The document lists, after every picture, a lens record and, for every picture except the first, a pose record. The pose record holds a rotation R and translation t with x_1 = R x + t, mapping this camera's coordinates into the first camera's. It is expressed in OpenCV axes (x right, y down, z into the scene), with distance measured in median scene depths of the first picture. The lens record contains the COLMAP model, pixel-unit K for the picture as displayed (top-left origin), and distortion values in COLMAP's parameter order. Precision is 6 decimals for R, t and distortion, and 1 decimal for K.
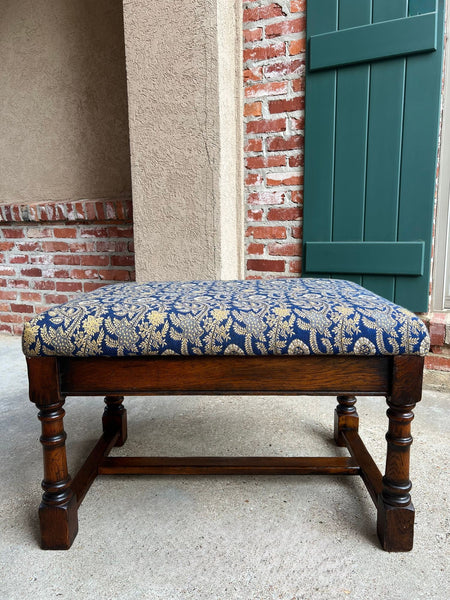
lens RADIAL K [[453.5, 0, 225.6], [0, 453.5, 303.7], [0, 0, 1]] dist [0.039328, -0.048137]
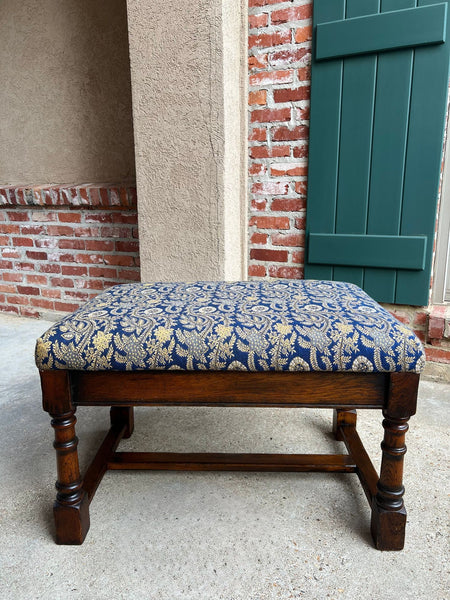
lens RADIAL K [[453.5, 0, 223.9], [0, 453.5, 297.6], [0, 0, 1]] dist [0.039328, -0.048137]
pose [[0.999940, 0.006026, -0.009175, -0.001685], [-0.005456, 0.998132, 0.060850, -0.053749], [0.009524, -0.060796, 0.998105, -0.015637]]
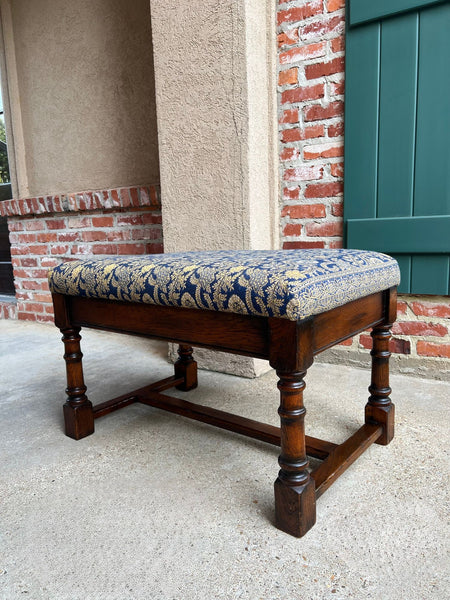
lens RADIAL K [[453.5, 0, 227.9], [0, 453.5, 306.3], [0, 0, 1]] dist [0.039328, -0.048137]
pose [[0.990772, 0.001146, -0.135531, 0.065233], [-0.001001, 0.999999, 0.001136, 0.034140], [0.135532, -0.000990, 0.990772, 0.075941]]
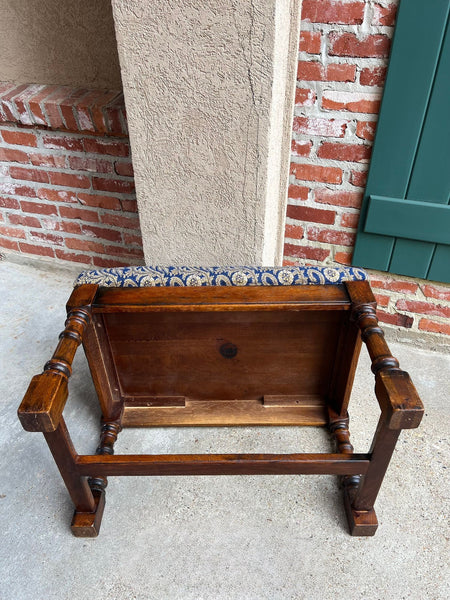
lens RADIAL K [[453.5, 0, 224.9], [0, 453.5, 299.6], [0, 0, 1]] dist [0.039328, -0.048137]
pose [[0.994650, -0.056740, 0.086321, -0.136762], [0.011537, 0.891430, 0.453011, -0.324717], [-0.102654, -0.449592, 0.887316, 0.271964]]
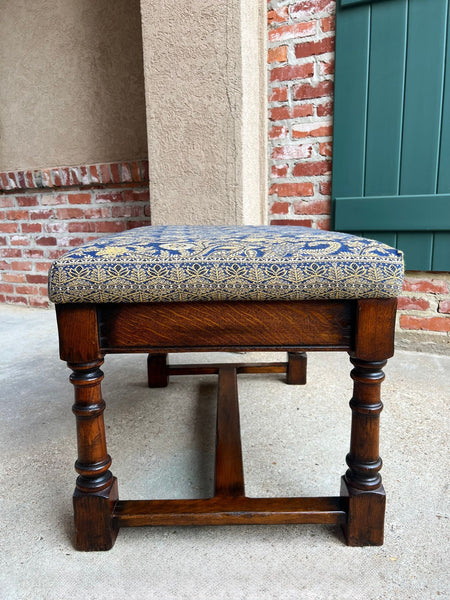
lens RADIAL K [[453.5, 0, 225.4], [0, 453.5, 305.9], [0, 0, 1]] dist [0.039328, -0.048137]
pose [[0.999173, -0.000155, -0.040664, -0.007999], [0.001381, 0.999545, 0.030122, 0.054524], [0.040641, -0.030153, 0.998719, 0.059263]]
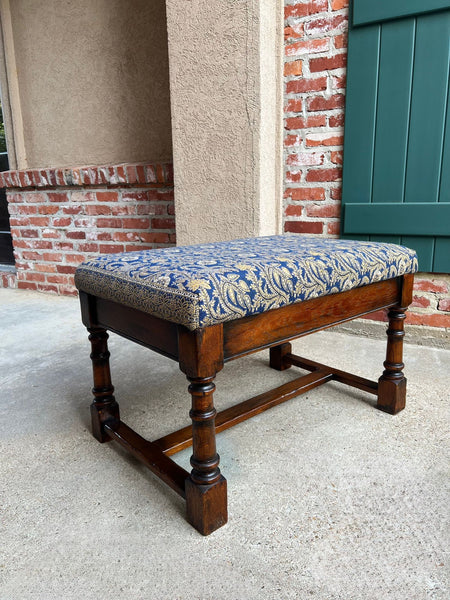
lens RADIAL K [[453.5, 0, 225.7], [0, 453.5, 299.5], [0, 0, 1]] dist [0.039328, -0.048137]
pose [[0.997578, 0.009076, -0.068962, -0.013791], [-0.004485, 0.997780, 0.066446, 0.010452], [0.069412, -0.065976, 0.995404, -0.032288]]
